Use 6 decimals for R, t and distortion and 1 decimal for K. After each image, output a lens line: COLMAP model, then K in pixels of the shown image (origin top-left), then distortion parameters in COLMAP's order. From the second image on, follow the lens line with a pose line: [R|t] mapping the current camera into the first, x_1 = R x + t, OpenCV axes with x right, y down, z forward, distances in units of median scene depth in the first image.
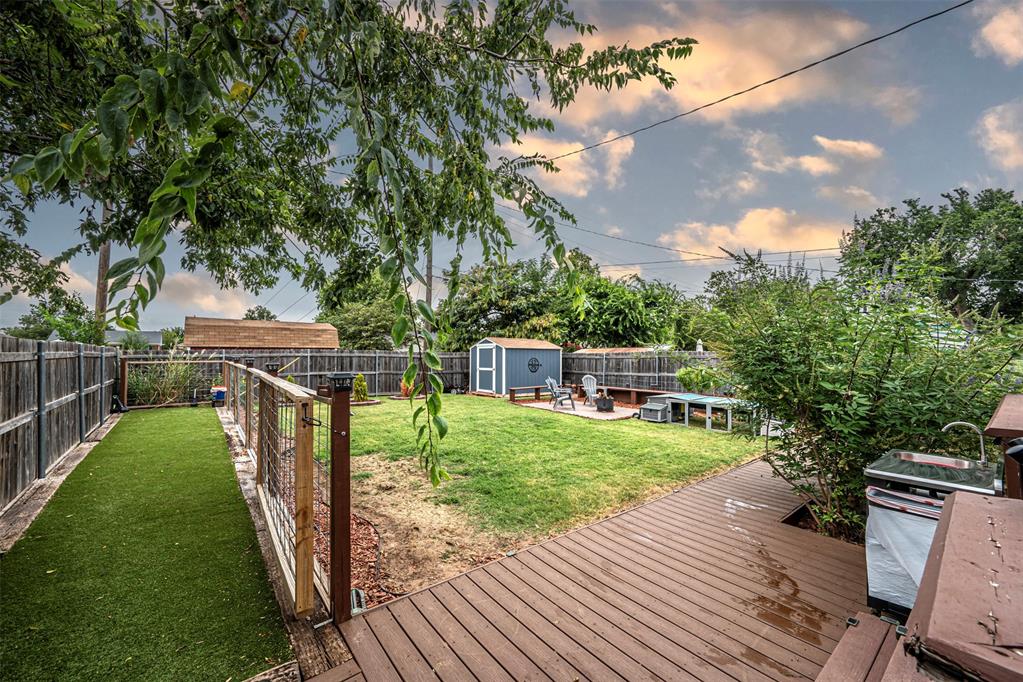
lens RADIAL K [[400.6, 0, 511.5], [0, 400.6, 341.0], [0, 0, 1]] dist [0.000082, -0.000124]
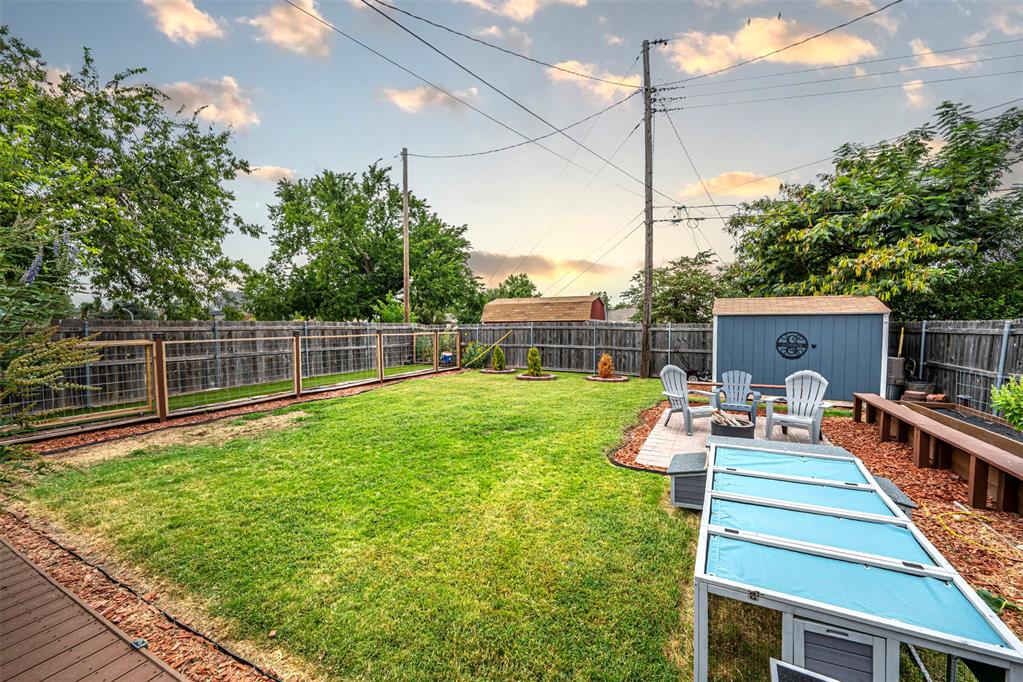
lens RADIAL K [[400.6, 0, 511.5], [0, 400.6, 341.0], [0, 0, 1]] dist [0.000082, -0.000124]
pose [[0.411069, 0.025683, -0.911243, 0.369316], [0.033397, 0.998508, 0.043208, 0.018696], [0.910992, -0.048194, 0.409597, 0.428361]]
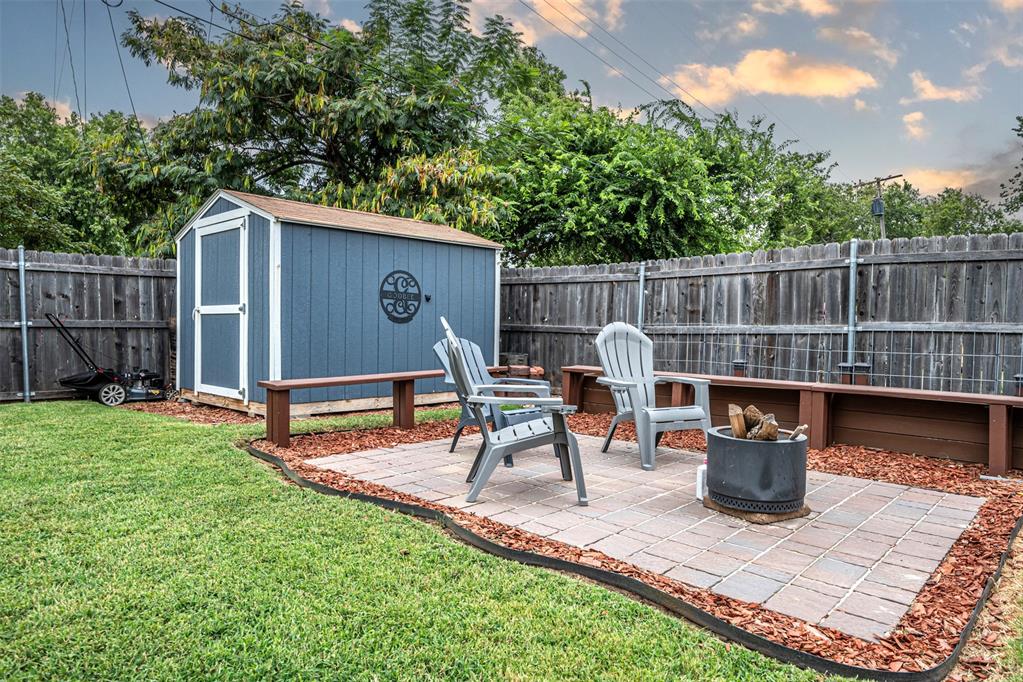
lens RADIAL K [[658.8, 0, 511.5], [0, 658.8, 341.0], [0, 0, 1]] dist [0.001822, 0.000522]
pose [[0.987633, 0.002724, 0.156762, 0.057066], [-0.012832, 0.997899, 0.063504, 0.058711], [-0.156259, -0.064730, 0.985593, 0.516124]]
